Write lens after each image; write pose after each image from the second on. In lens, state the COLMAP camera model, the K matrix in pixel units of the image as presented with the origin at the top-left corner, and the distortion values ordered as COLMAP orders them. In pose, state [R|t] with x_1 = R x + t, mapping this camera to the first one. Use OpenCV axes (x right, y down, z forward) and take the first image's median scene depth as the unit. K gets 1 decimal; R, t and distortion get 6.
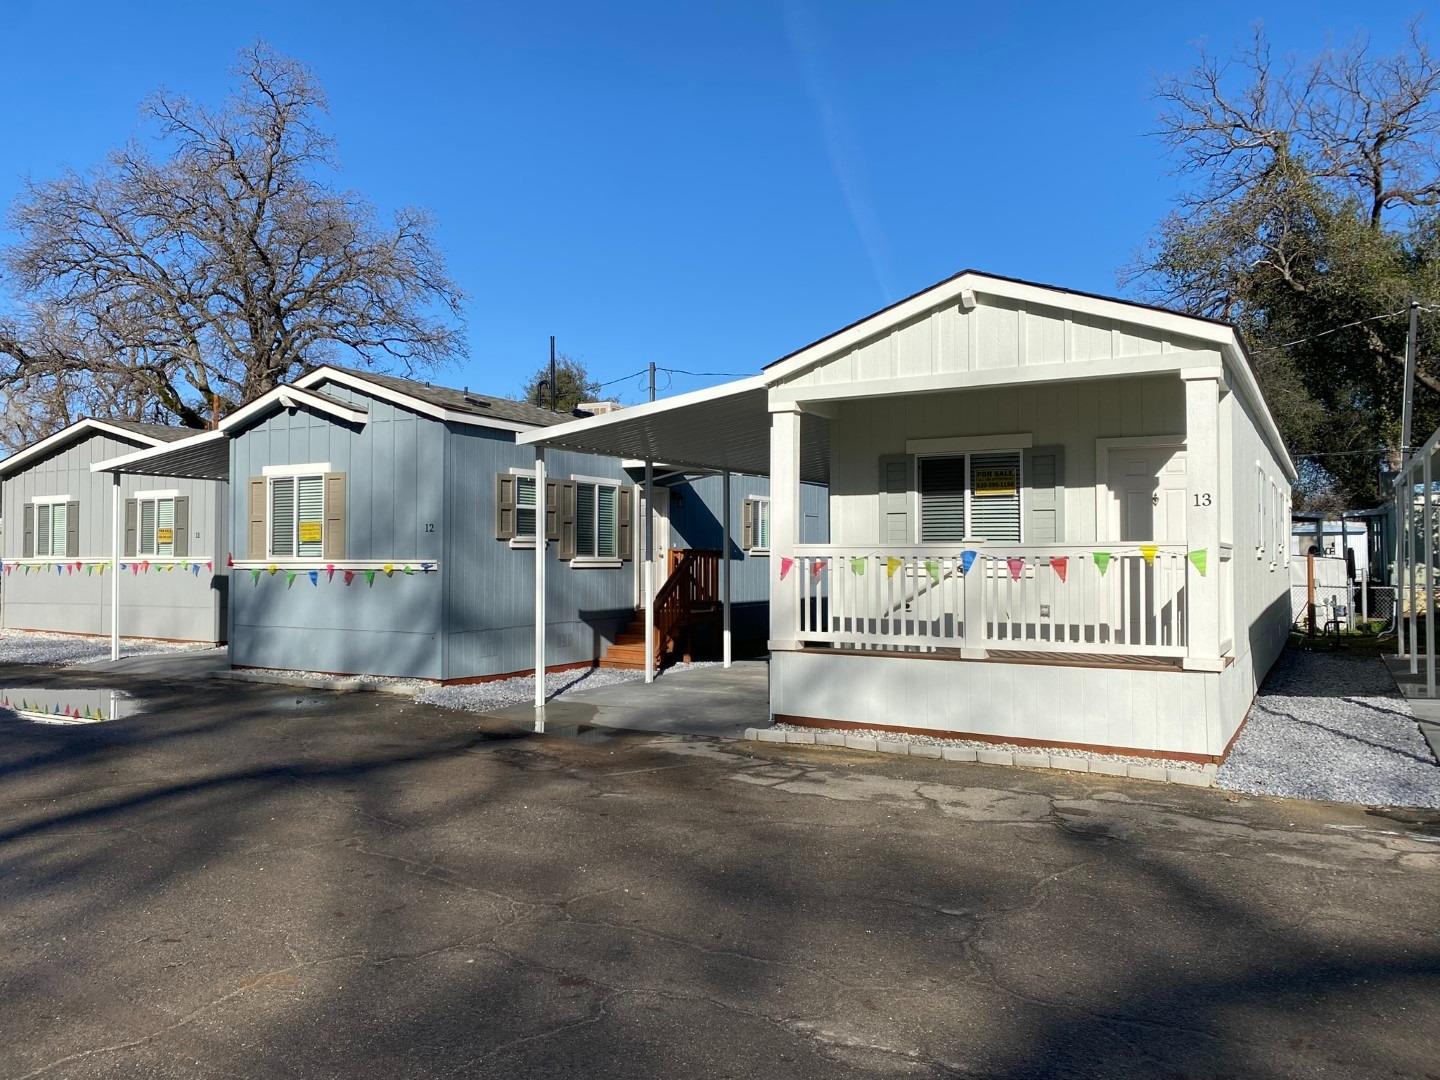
lens RADIAL K [[1088.5, 0, 720.6], [0, 1088.5, 544.1], [0, 0, 1]] dist [0.007739, 0.004569]
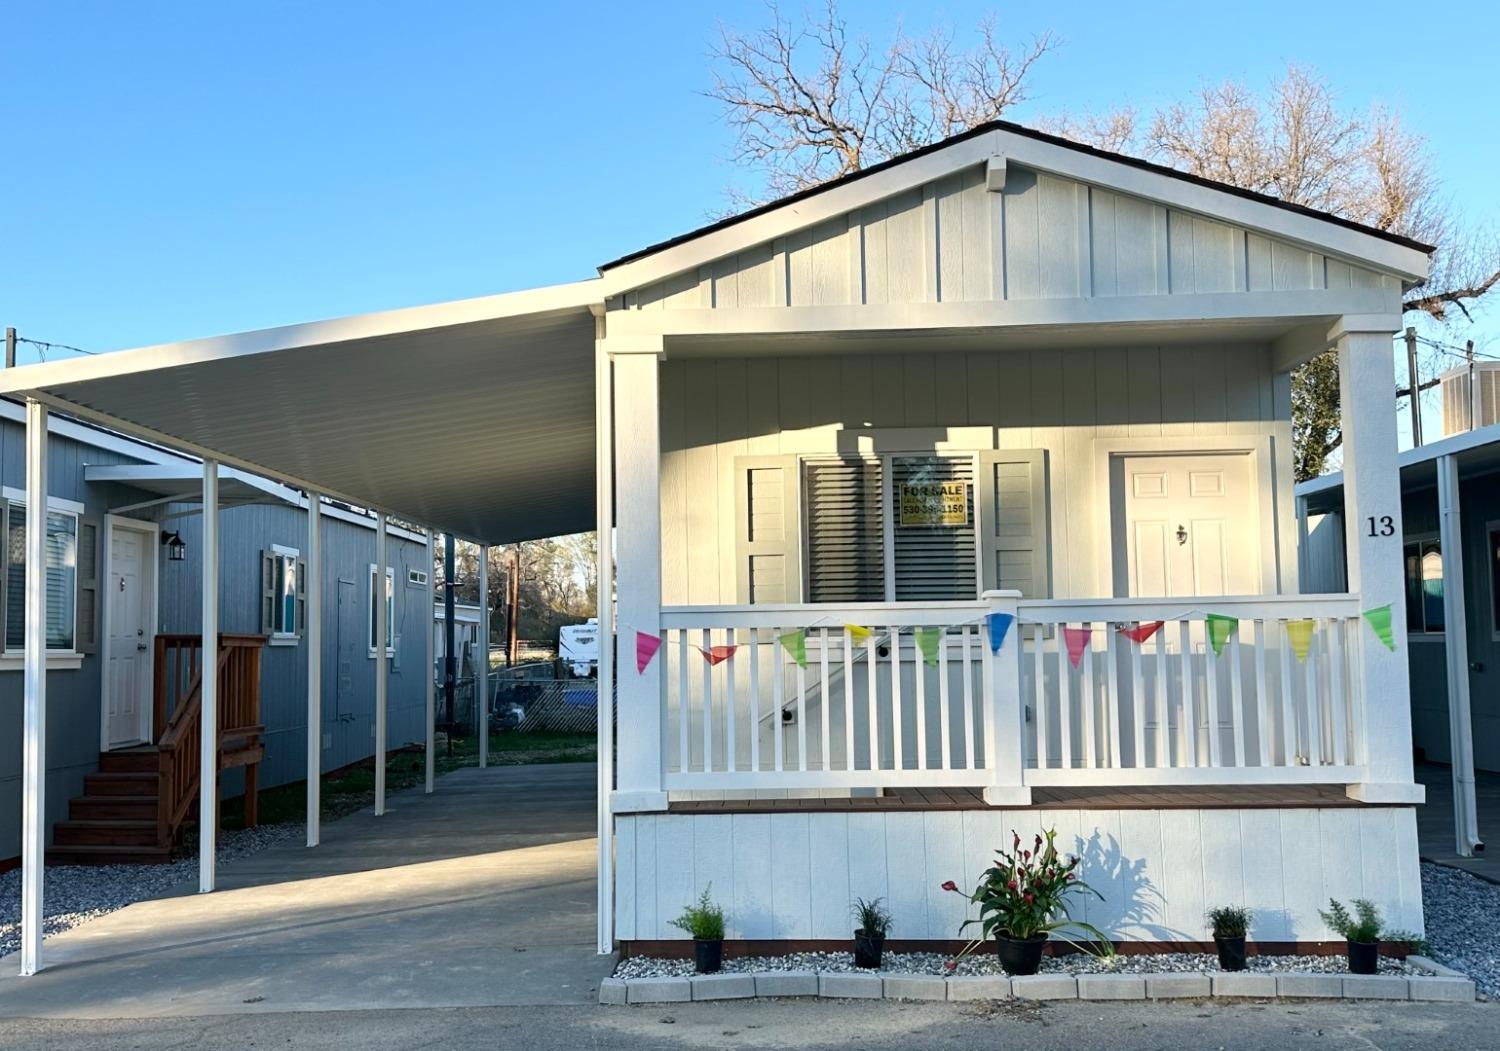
lens RADIAL K [[1515.2, 0, 749.4], [0, 1515.2, 523.1], [0, 0, 1]] dist [-0.008703, 0.000000]
pose [[0.911987, 0.024767, 0.409472, -0.192328], [0.006426, 0.997191, -0.074630, 0.015614], [-0.410170, 0.070693, 0.909265, 0.308743]]
